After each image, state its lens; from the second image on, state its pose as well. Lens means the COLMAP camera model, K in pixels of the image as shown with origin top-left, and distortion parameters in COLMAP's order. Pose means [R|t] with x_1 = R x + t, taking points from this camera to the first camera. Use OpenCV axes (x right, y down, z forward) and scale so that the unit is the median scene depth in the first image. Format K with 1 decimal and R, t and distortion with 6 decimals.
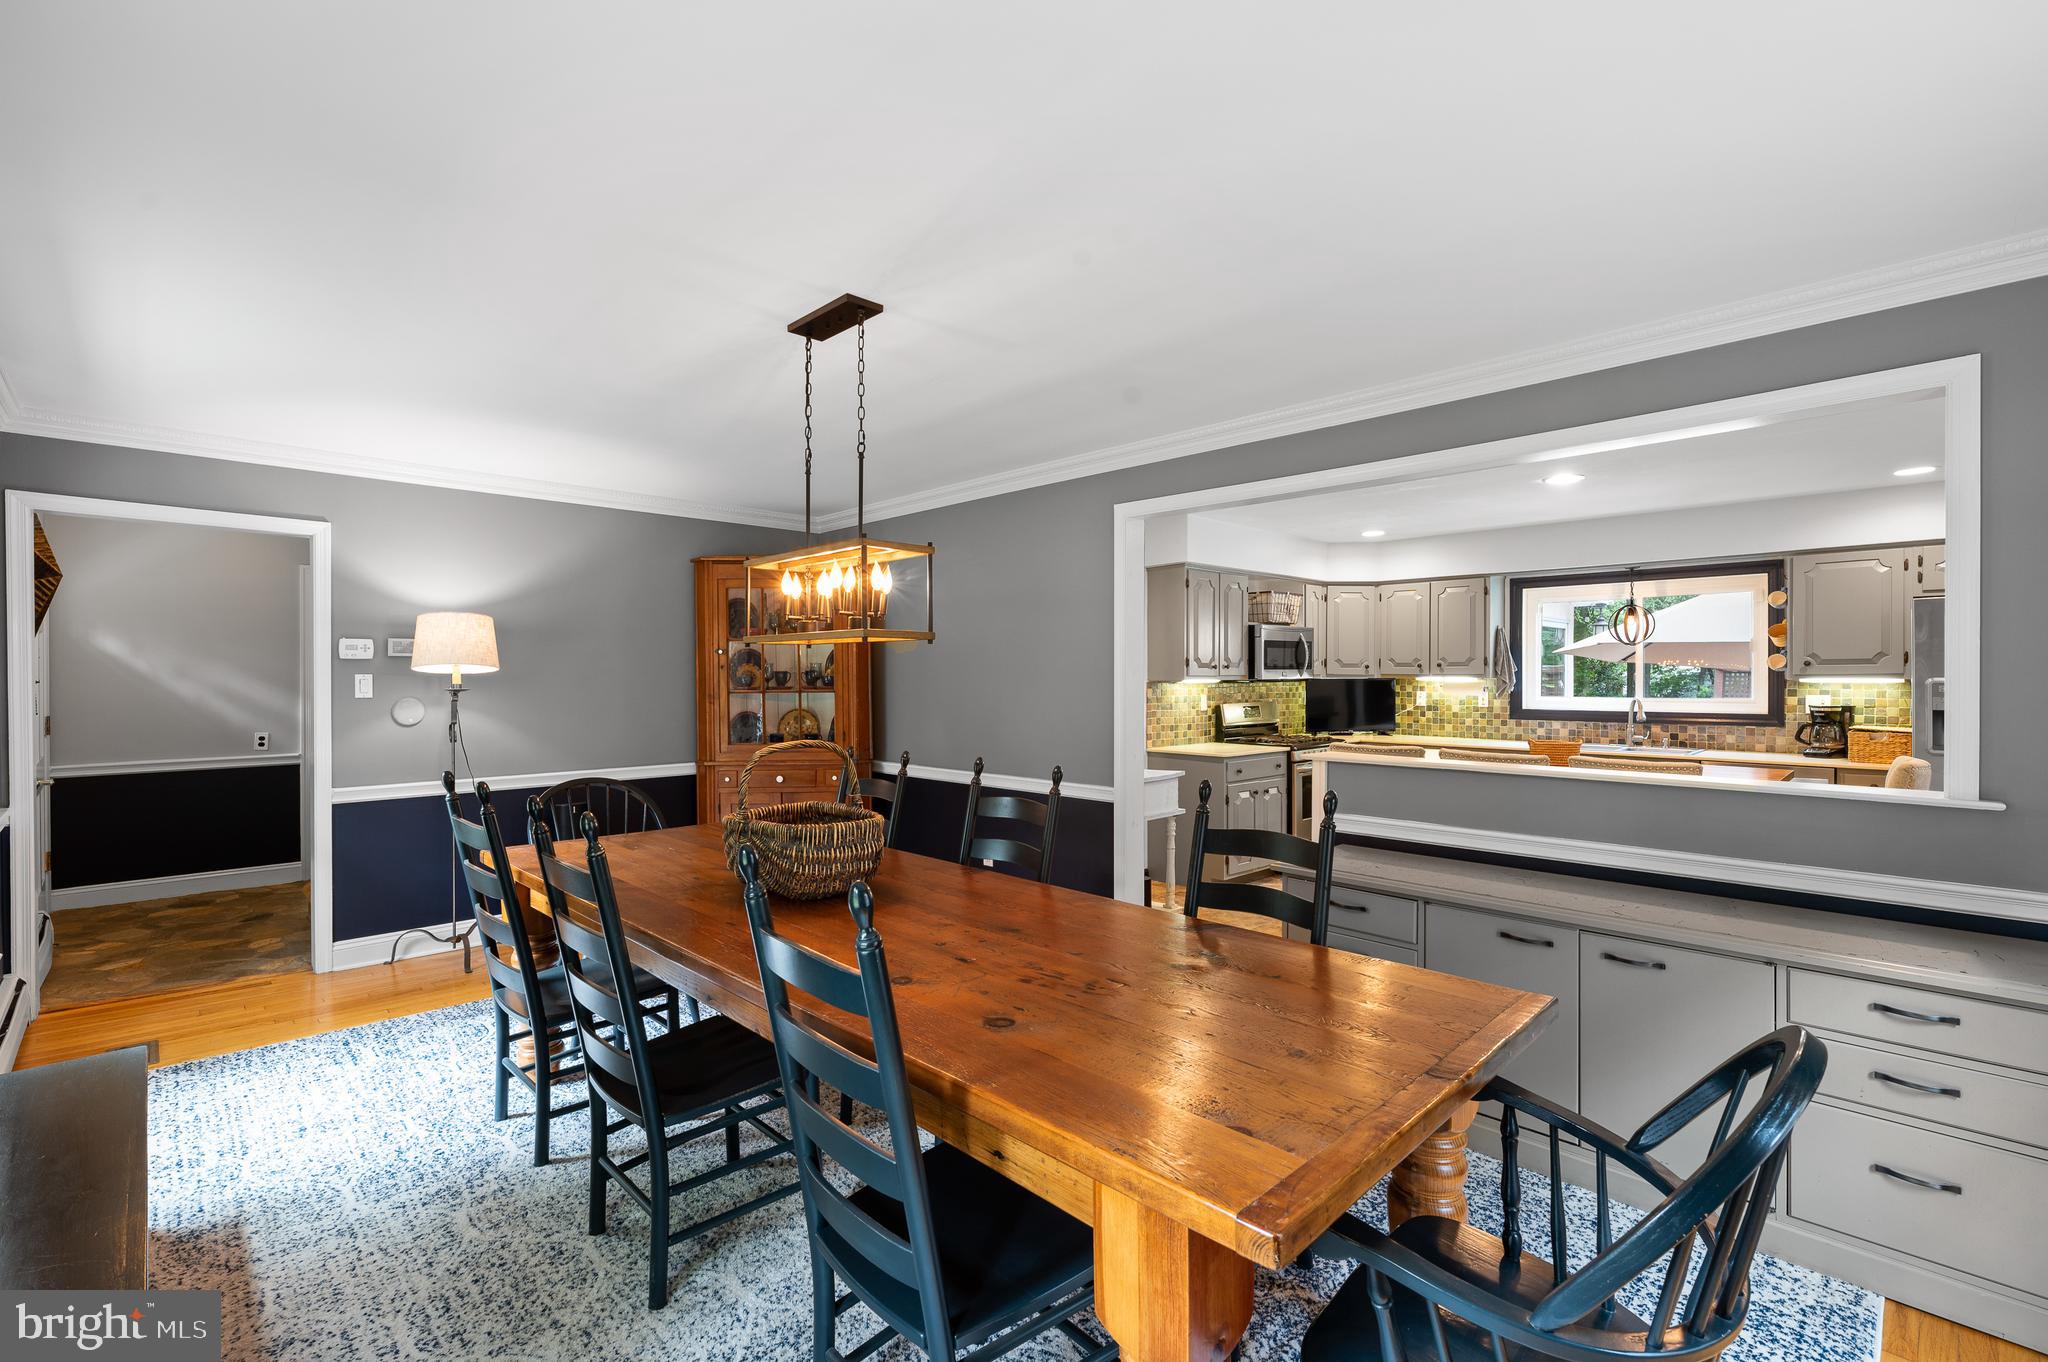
lens RADIAL K [[903.3, 0, 1018.1], [0, 903.3, 672.8], [0, 0, 1]] dist [0.004633, -0.000404]
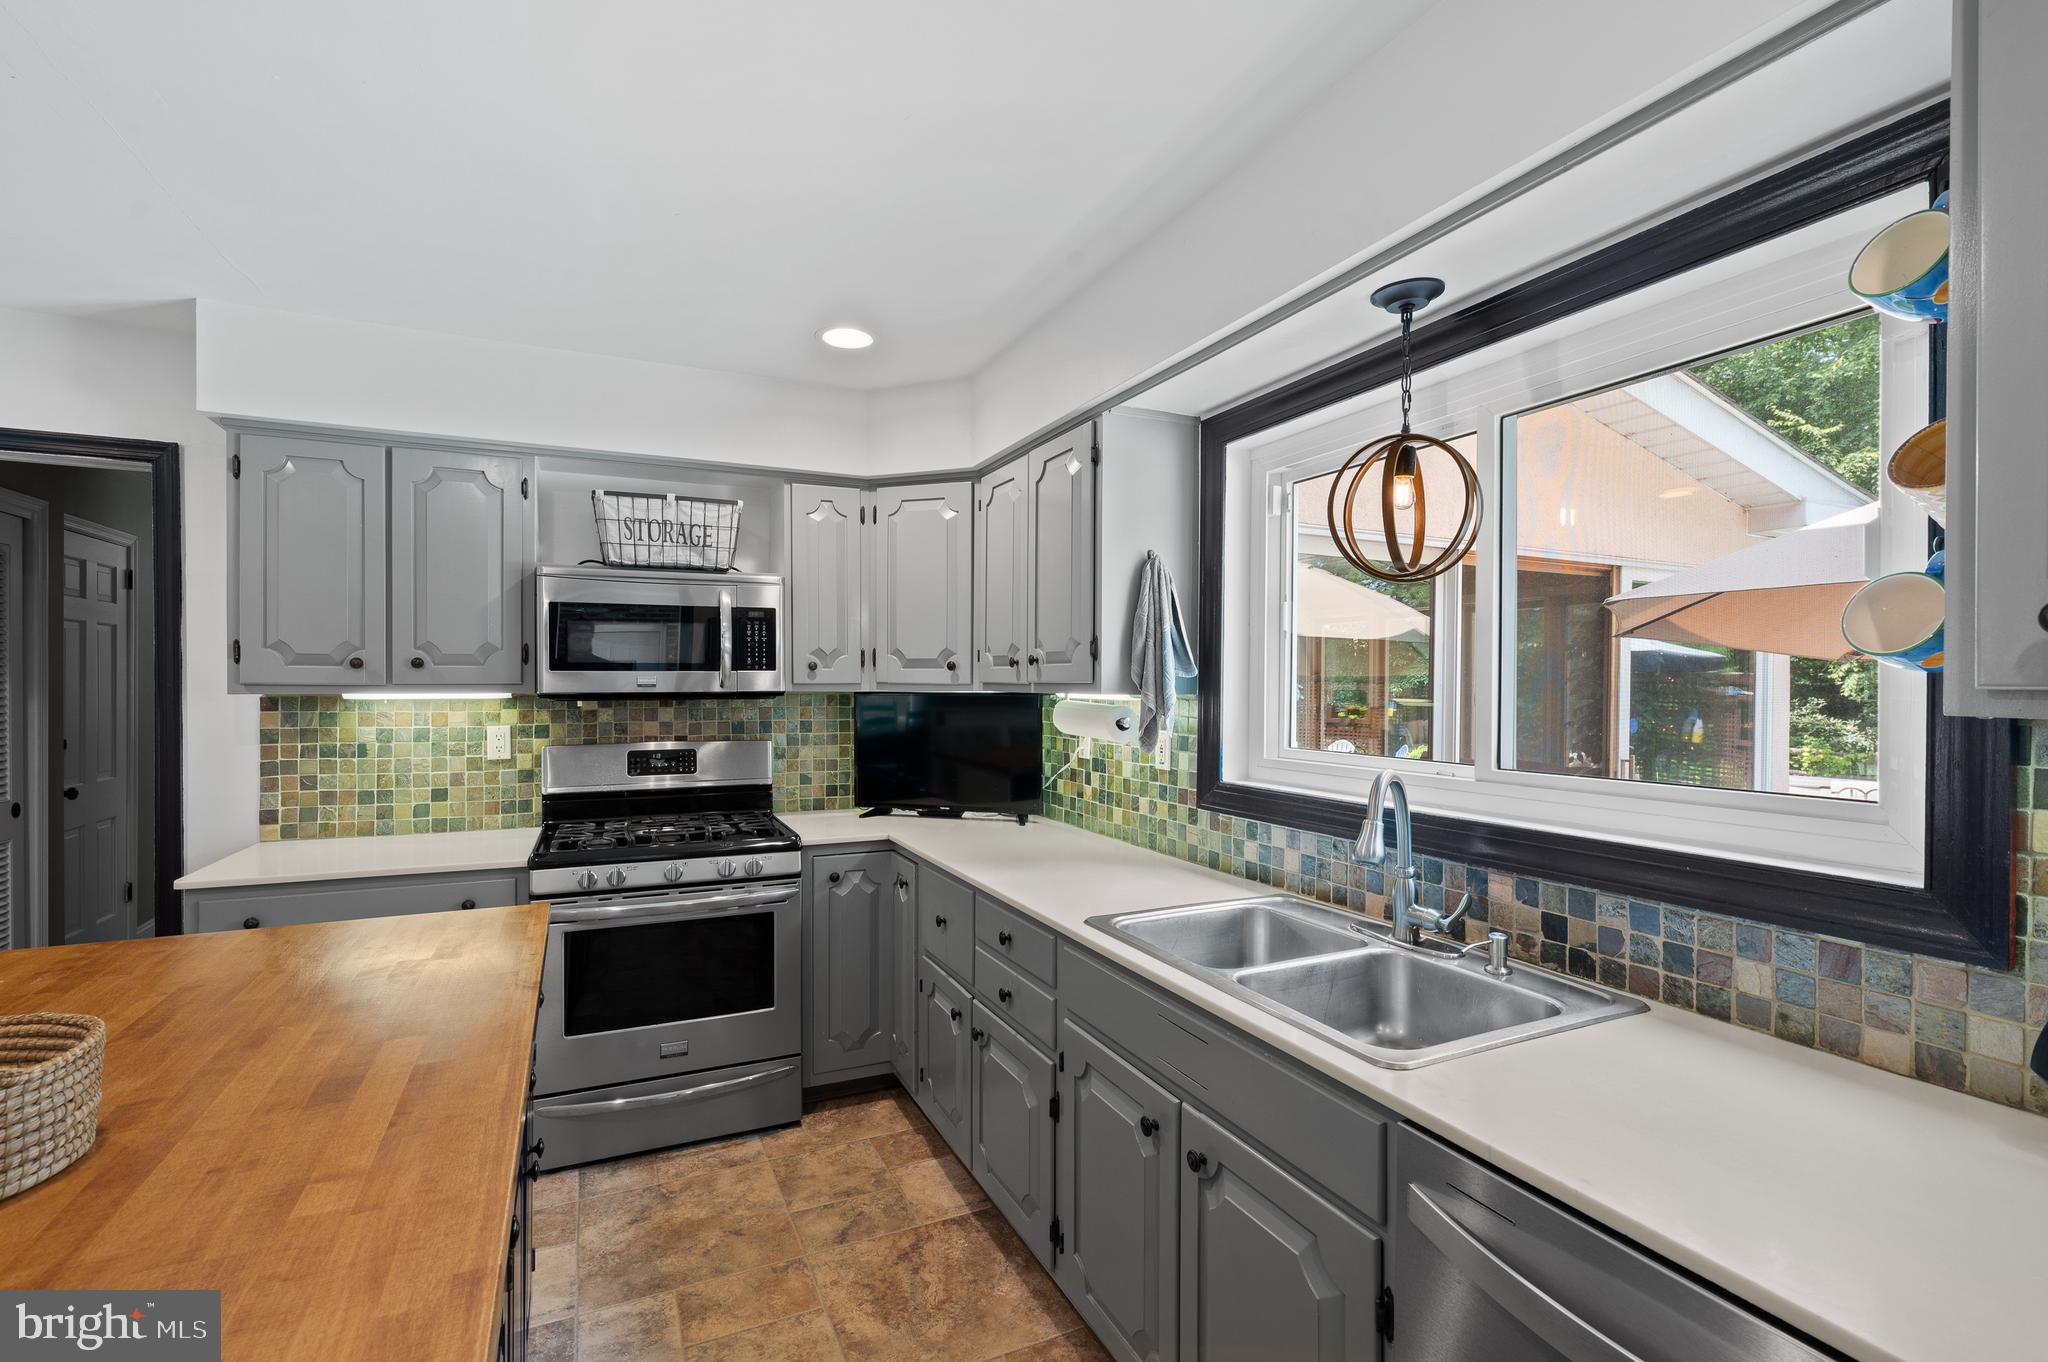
lens RADIAL K [[906.4, 0, 1016.4], [0, 906.4, 686.7], [0, 0, 1]] dist [-0.001816, -0.000450]
pose [[0.942863, 0.005714, -0.333132, 0.609605], [-0.003810, 0.999972, 0.006366, 0.000288], [0.333159, -0.004733, 0.942859, 0.644796]]
